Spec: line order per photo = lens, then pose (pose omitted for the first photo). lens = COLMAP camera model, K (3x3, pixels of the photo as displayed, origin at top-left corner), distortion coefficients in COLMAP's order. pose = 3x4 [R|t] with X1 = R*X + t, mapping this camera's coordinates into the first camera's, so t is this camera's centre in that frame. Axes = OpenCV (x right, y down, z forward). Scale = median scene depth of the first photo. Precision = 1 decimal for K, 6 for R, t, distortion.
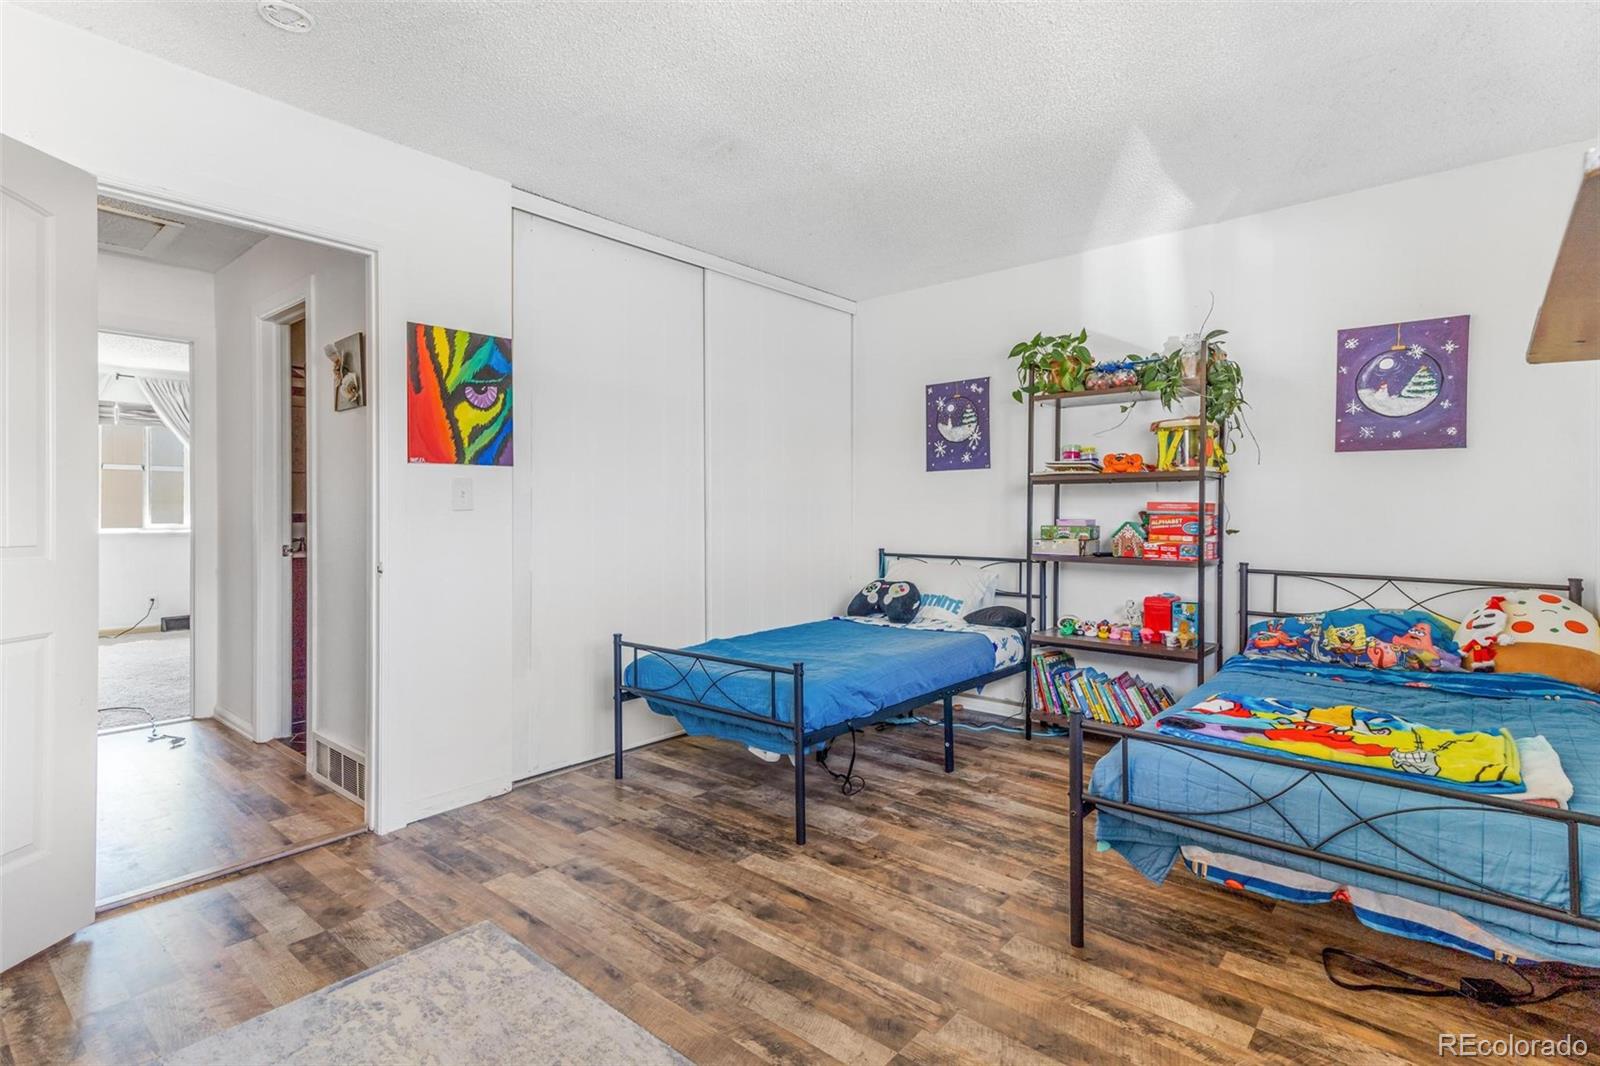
lens RADIAL K [[798.3, 0, 777.2], [0, 798.3, 508.5], [0, 0, 1]] dist [0.026383, -0.000077]
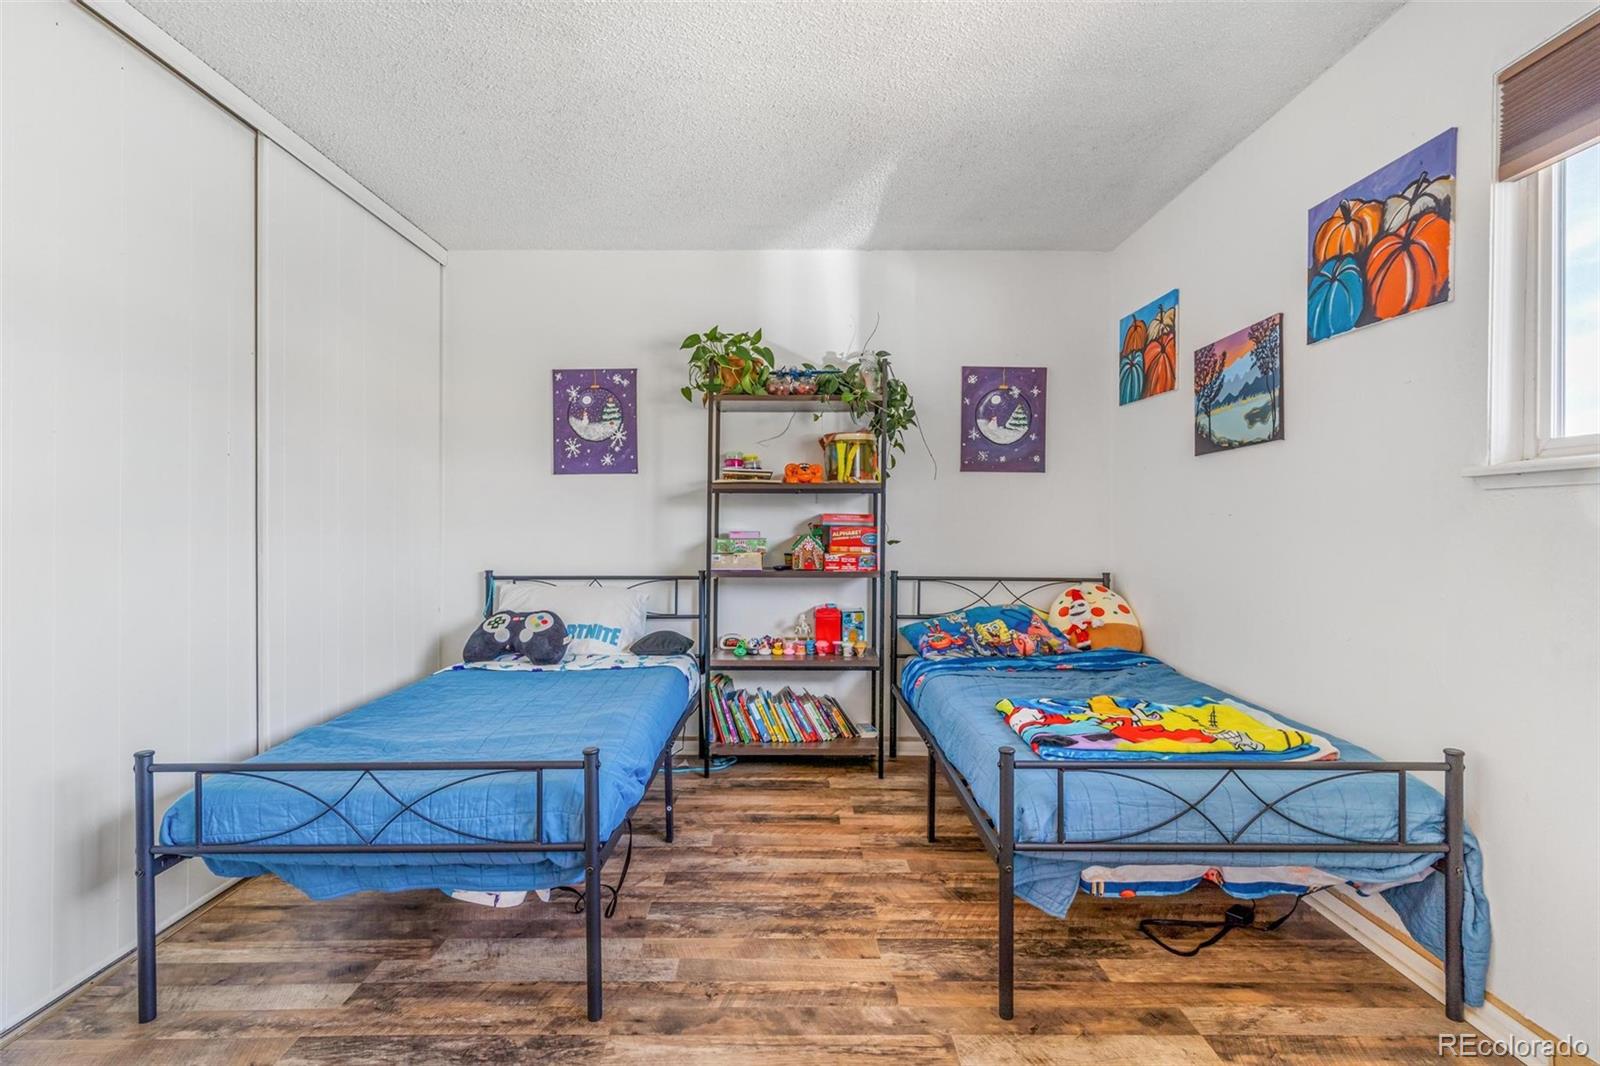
lens RADIAL K [[784.4, 0, 792.2], [0, 784.4, 518.5], [0, 0, 1]] dist [0.000129, 0.000099]
pose [[0.742360, 0.004041, 0.669989, -0.245216], [-0.002677, 0.999992, -0.003065, 0.001310], [-0.669996, 0.000482, 0.742365, 0.341132]]
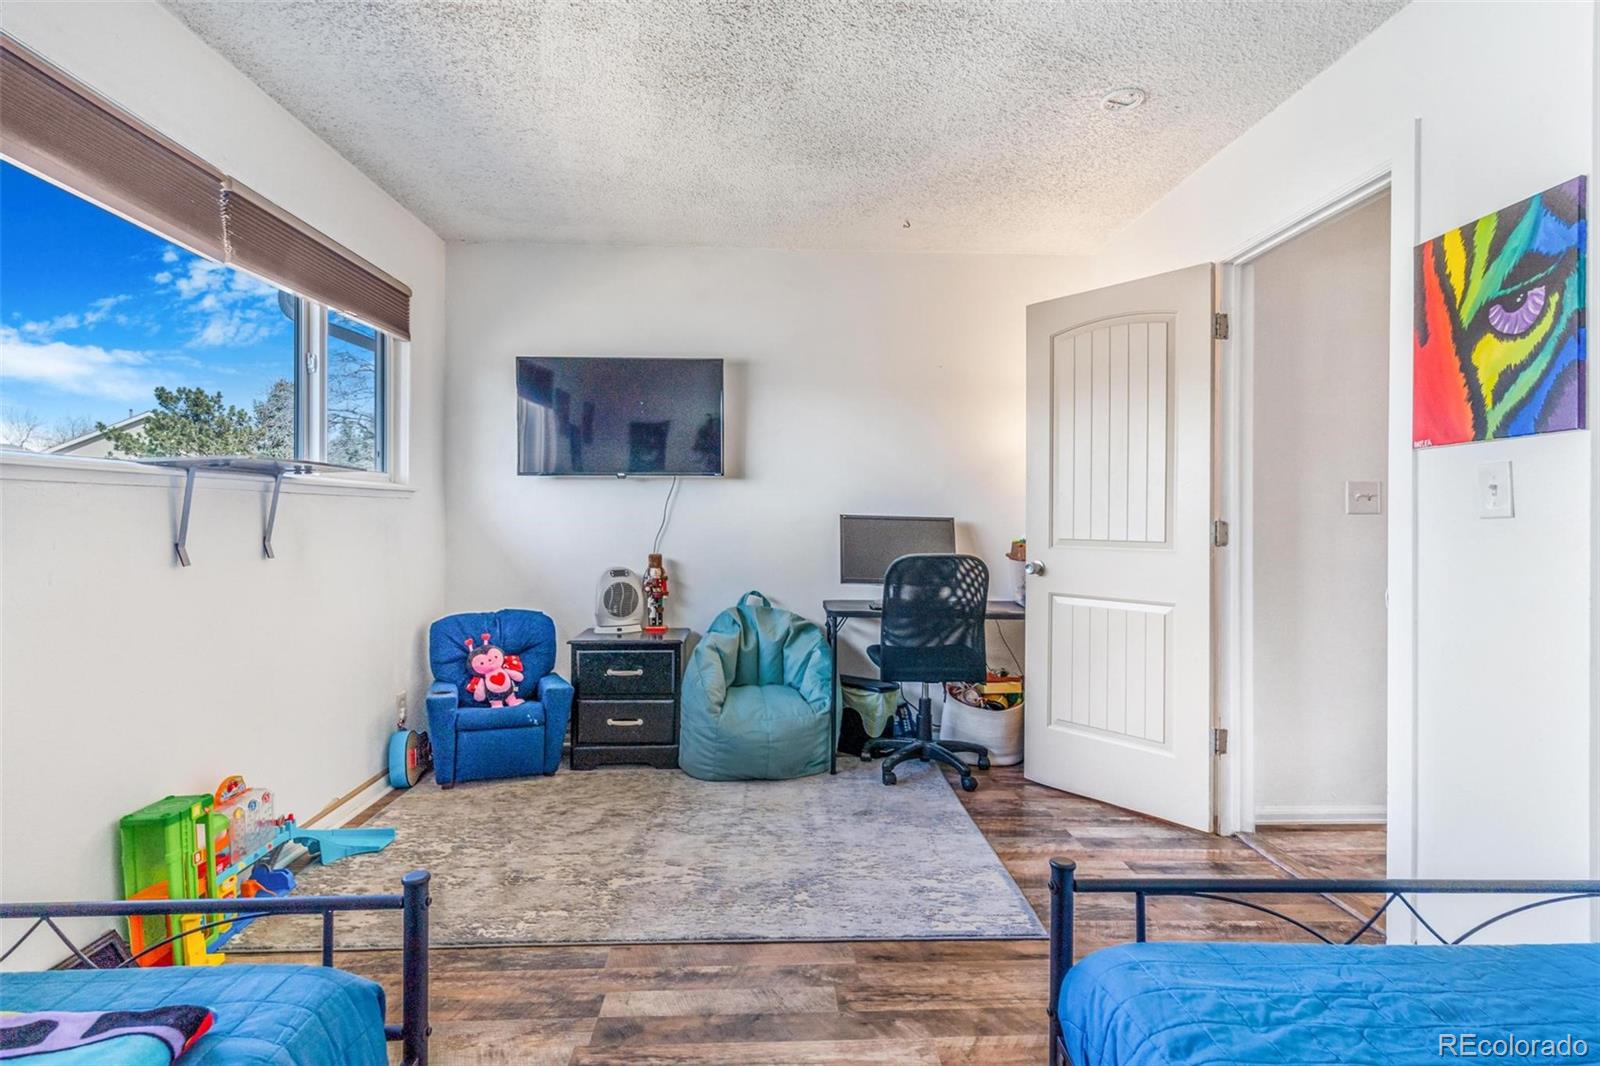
lens RADIAL K [[792.8, 0, 804.6], [0, 792.8, 519.1], [0, 0, 1]] dist [0.022150, 0.000412]
pose [[-0.711258, 0.000424, -0.702931, 0.373013], [-0.000225, 1.000000, 0.000831, 0.002735], [0.702931, 0.000749, -0.711257, 1.033227]]
